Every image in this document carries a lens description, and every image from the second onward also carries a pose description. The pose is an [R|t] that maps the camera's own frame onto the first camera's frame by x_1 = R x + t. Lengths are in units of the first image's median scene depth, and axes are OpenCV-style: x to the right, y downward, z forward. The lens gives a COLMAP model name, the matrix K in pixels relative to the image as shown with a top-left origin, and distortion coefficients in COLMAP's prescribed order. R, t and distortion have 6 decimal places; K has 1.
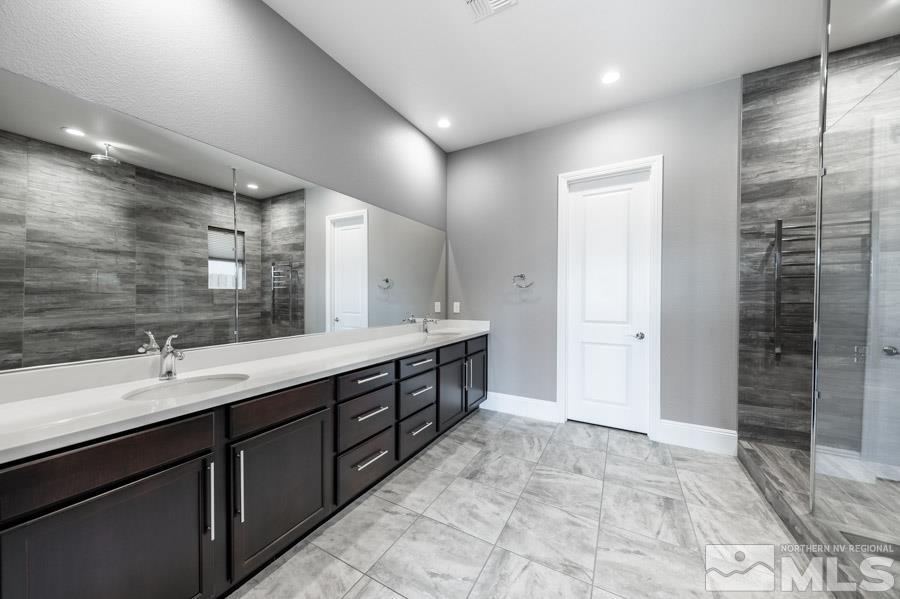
lens RADIAL K [[314.7, 0, 450.0], [0, 314.7, 301.9], [0, 0, 1]] dist [0.005506, -0.001946]
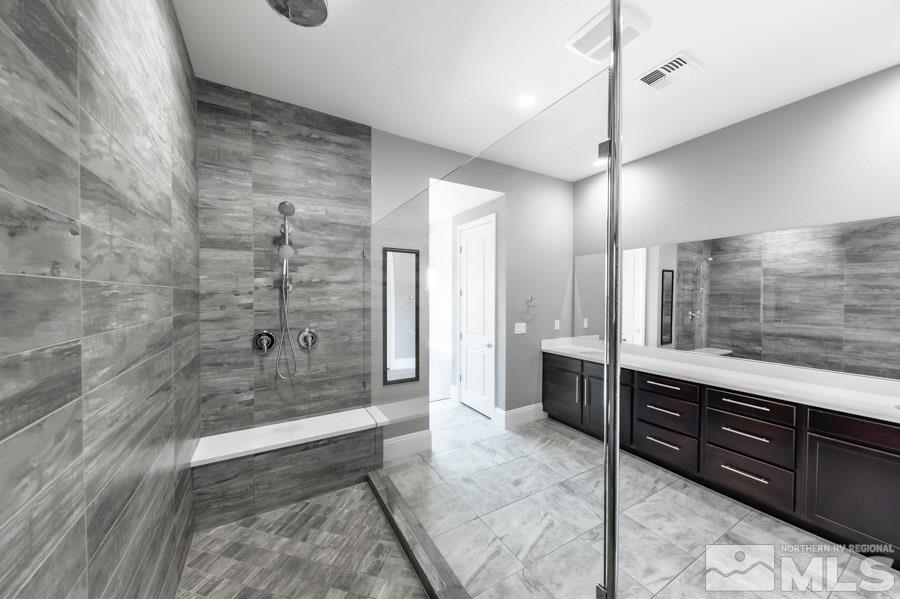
lens RADIAL K [[314.7, 0, 448.0], [0, 314.7, 299.0], [0, 0, 1]] dist [0.005506, -0.001946]
pose [[-0.514295, 0.011728, -0.857533, 1.455018], [-0.023723, 0.999329, 0.027895, -0.160484], [0.857285, 0.034690, -0.513672, 0.871559]]
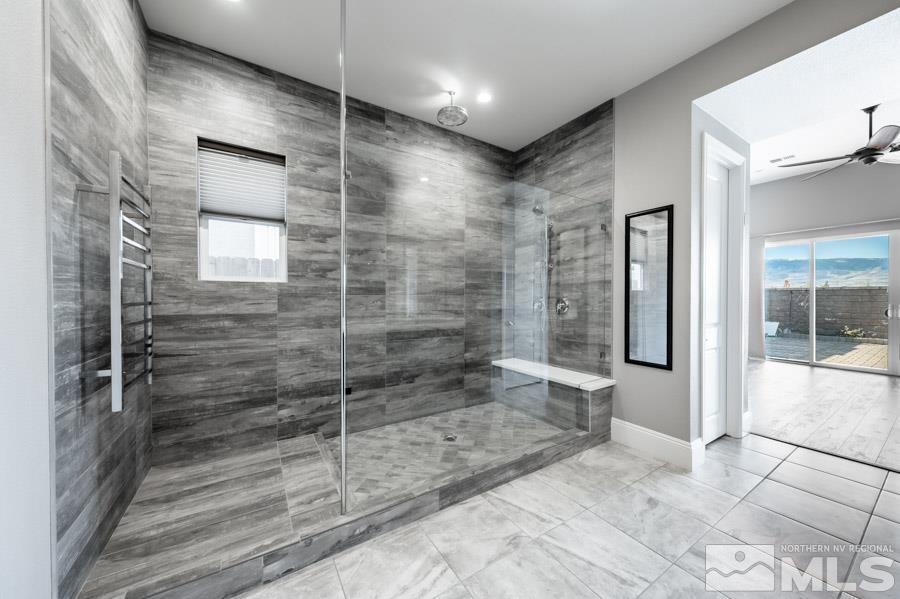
lens RADIAL K [[314.7, 0, 443.4], [0, 314.7, 298.6], [0, 0, 1]] dist [0.005506, -0.001946]
pose [[-0.867366, -0.000045, 0.497672, 0.323622], [0.012088, 0.999703, 0.021157, -0.022110], [-0.497525, 0.024367, -0.867107, 1.468412]]
